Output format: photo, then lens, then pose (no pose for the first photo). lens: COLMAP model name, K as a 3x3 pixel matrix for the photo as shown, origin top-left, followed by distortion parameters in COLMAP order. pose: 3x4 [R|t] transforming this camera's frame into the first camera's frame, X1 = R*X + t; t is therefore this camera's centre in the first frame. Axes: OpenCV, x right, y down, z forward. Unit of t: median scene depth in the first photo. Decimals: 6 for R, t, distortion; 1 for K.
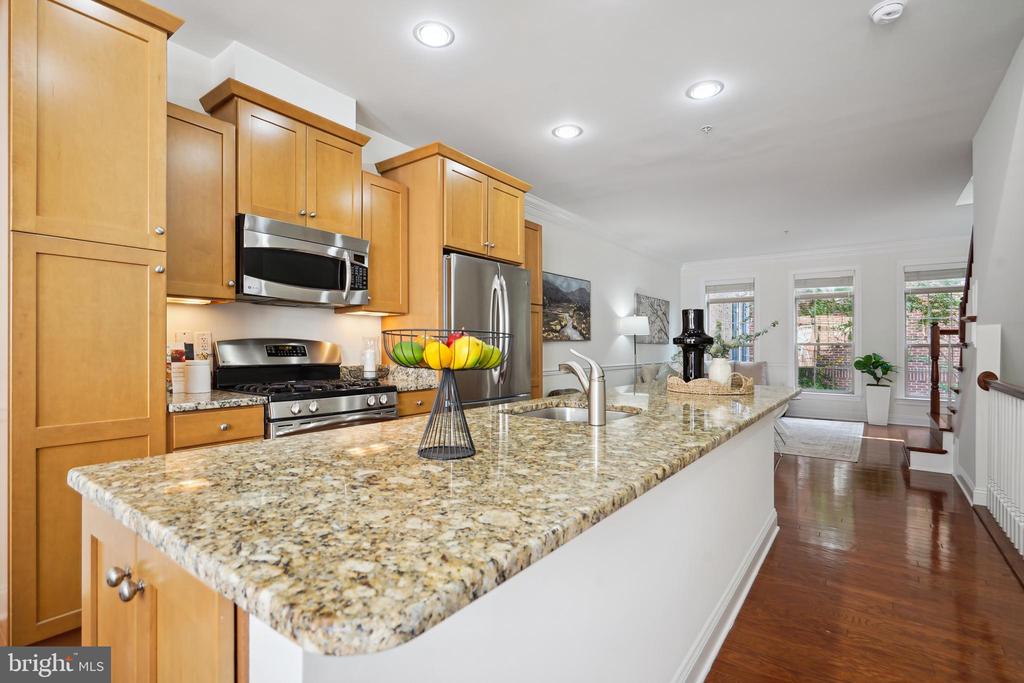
lens RADIAL K [[495.3, 0, 513.1], [0, 495.3, 347.8], [0, 0, 1]] dist [0.000733, -0.000067]
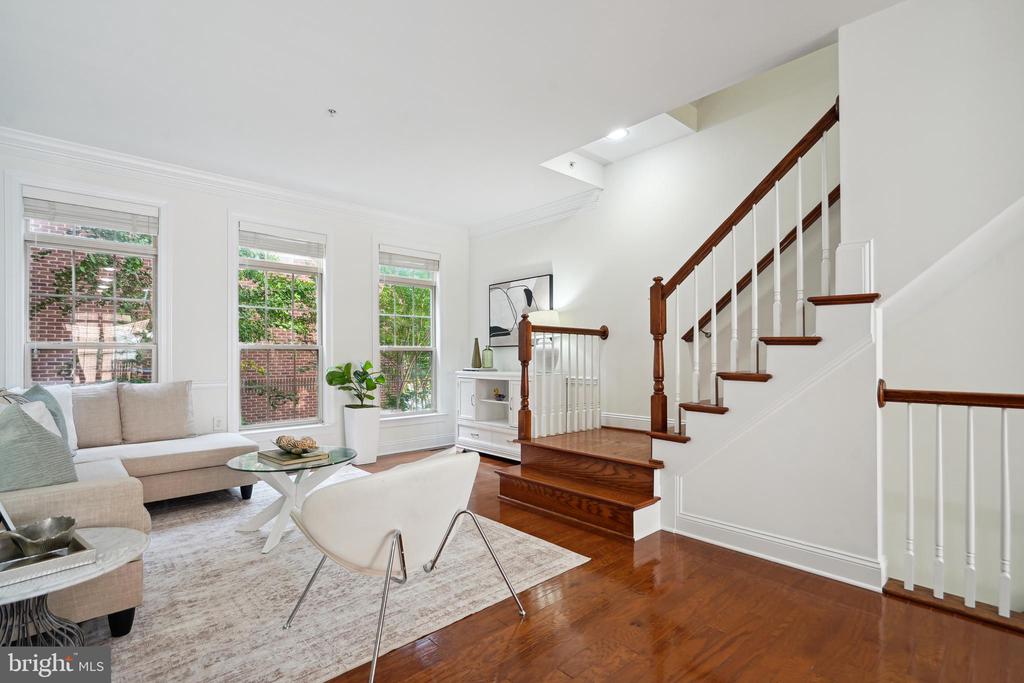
lens RADIAL K [[485.4, 0, 507.6], [0, 485.4, 354.2], [0, 0, 1]] dist [-0.001017, -0.000060]
pose [[0.203321, -0.002943, 0.979108, 0.107450], [0.009140, 0.999958, 0.001108, 0.003547], [-0.979069, 0.008724, 0.203339, 0.656507]]
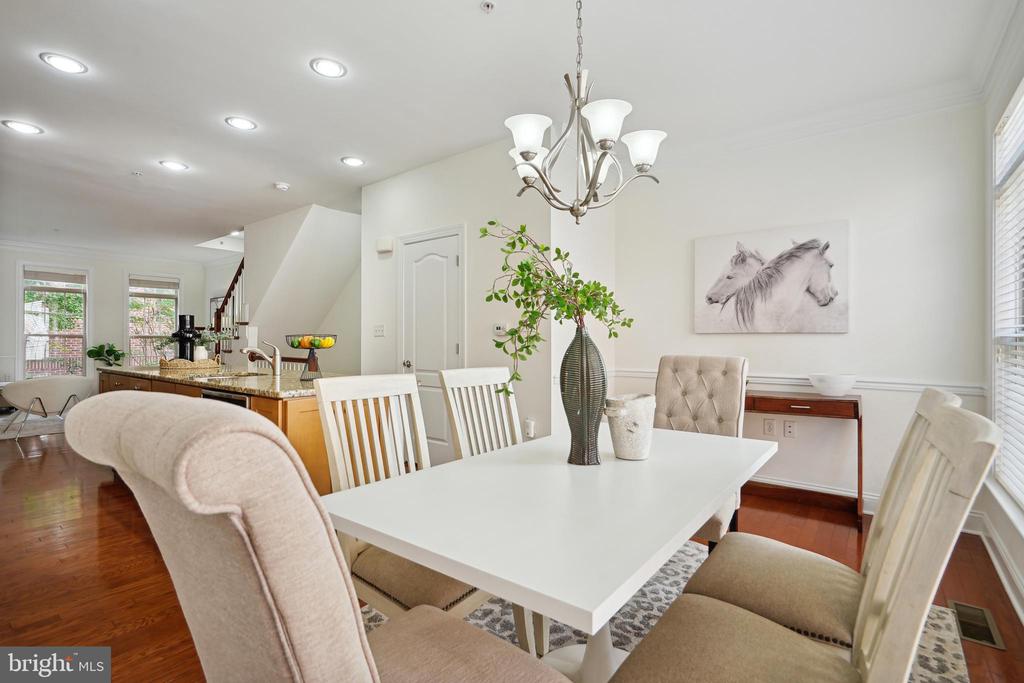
lens RADIAL K [[483.2, 0, 512.0], [0, 483.2, 341.5], [0, 0, 1]] dist [-0.000288, -0.000077]
pose [[0.024737, -0.006242, 0.999675, -0.406671], [-0.002275, 0.999978, 0.006300, -0.003254], [-0.999691, -0.002430, 0.024722, 0.001170]]
